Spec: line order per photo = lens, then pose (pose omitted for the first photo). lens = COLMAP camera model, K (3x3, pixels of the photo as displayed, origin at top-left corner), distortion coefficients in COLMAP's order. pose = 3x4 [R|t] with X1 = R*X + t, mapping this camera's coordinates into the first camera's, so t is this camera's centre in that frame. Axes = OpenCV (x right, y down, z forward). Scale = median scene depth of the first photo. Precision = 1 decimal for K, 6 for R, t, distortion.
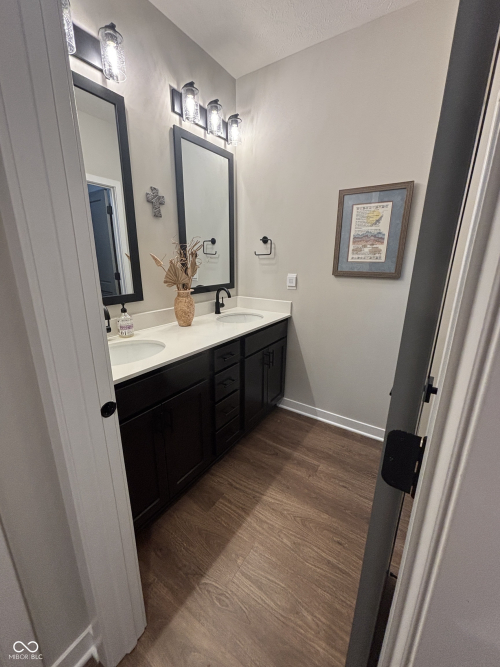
lens RADIAL K [[267.2, 0, 249.5], [0, 267.2, 335.0], [0, 0, 1]] dist [0.002120, -0.000114]
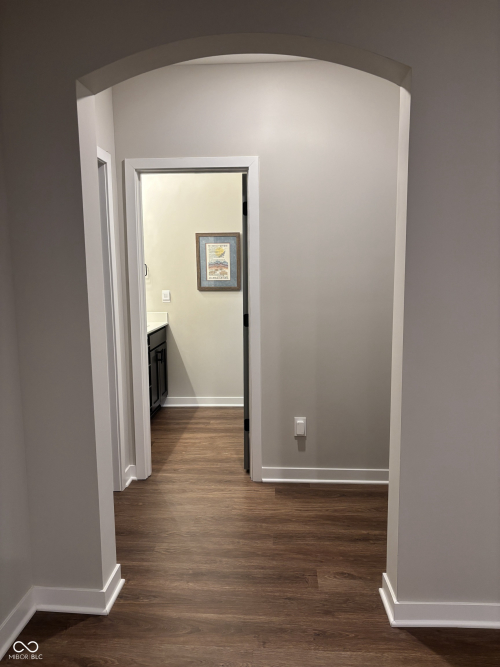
lens RADIAL K [[504.4, 0, 250.8], [0, 504.4, 333.6], [0, 0, 1]] dist [0.003090, 0.000151]
pose [[0.865846, -0.079137, 0.494012, -0.797798], [0.149956, 0.983064, -0.105345, 0.328710], [-0.477309, 0.165293, 0.863050, -1.414562]]
